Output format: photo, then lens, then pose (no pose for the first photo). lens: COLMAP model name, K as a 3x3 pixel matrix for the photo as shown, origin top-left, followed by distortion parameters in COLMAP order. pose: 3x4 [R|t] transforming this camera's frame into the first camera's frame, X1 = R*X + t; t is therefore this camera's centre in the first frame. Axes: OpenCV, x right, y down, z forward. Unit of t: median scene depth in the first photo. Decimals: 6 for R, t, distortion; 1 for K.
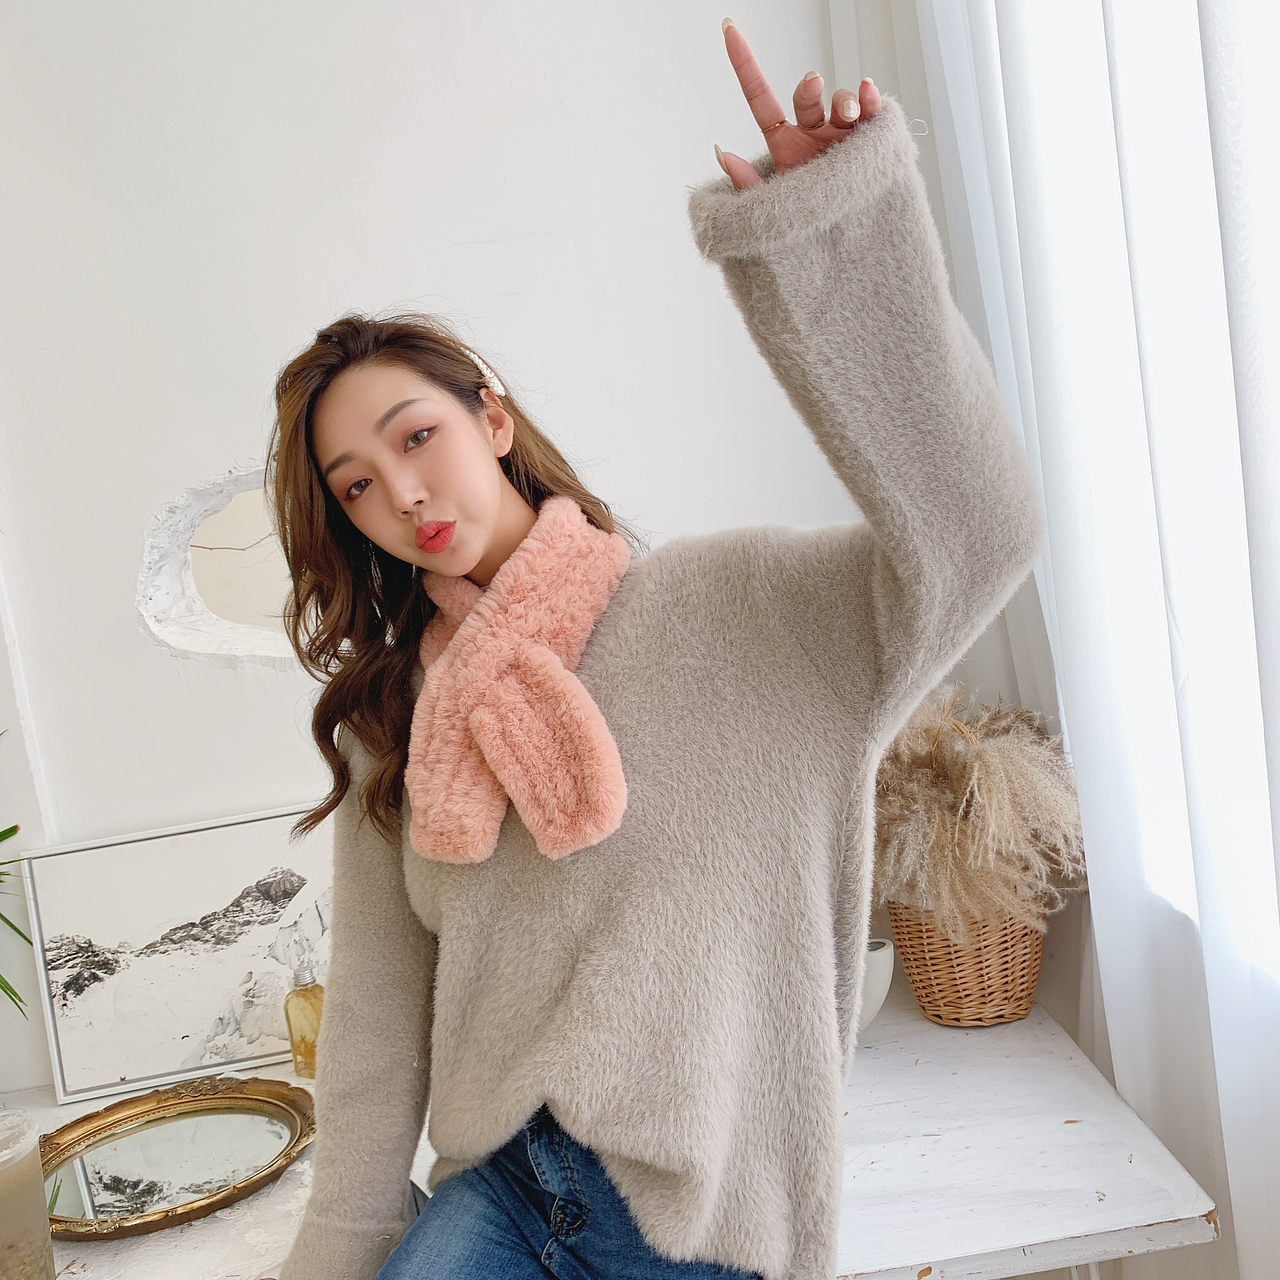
lens RADIAL K [[1279.1, 0, 642.2], [0, 1279.1, 640.9], [0, 0, 1]] dist [-0.020051, 0.000000]
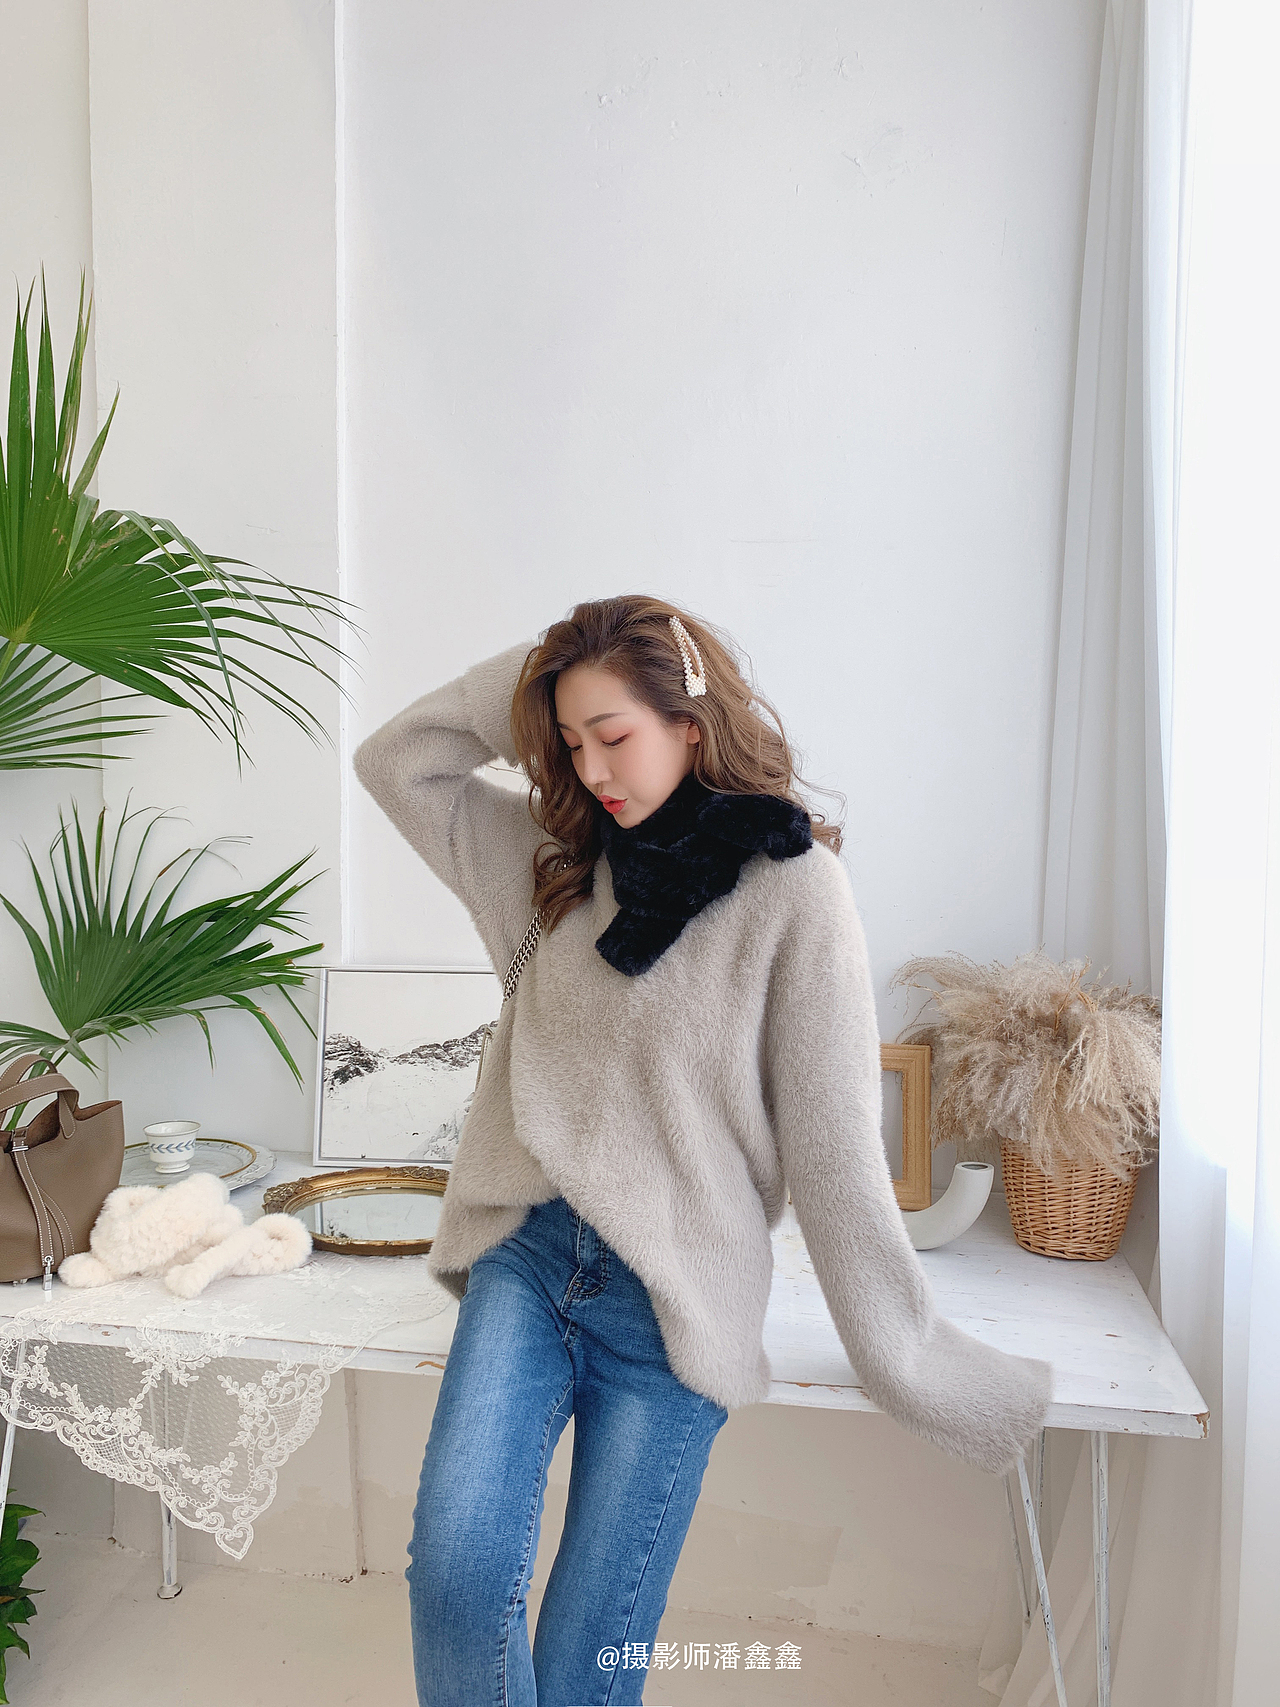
lens RADIAL K [[1285.1, 0, 639.2], [0, 1285.1, 850.7], [0, 0, 1]] dist [-0.028102, 0.014054]
pose [[0.966242, 0.162449, -0.199968, 0.067129], [-0.172633, 0.984383, -0.034473, 0.045480], [0.191245, 0.067830, 0.979196, -0.233632]]
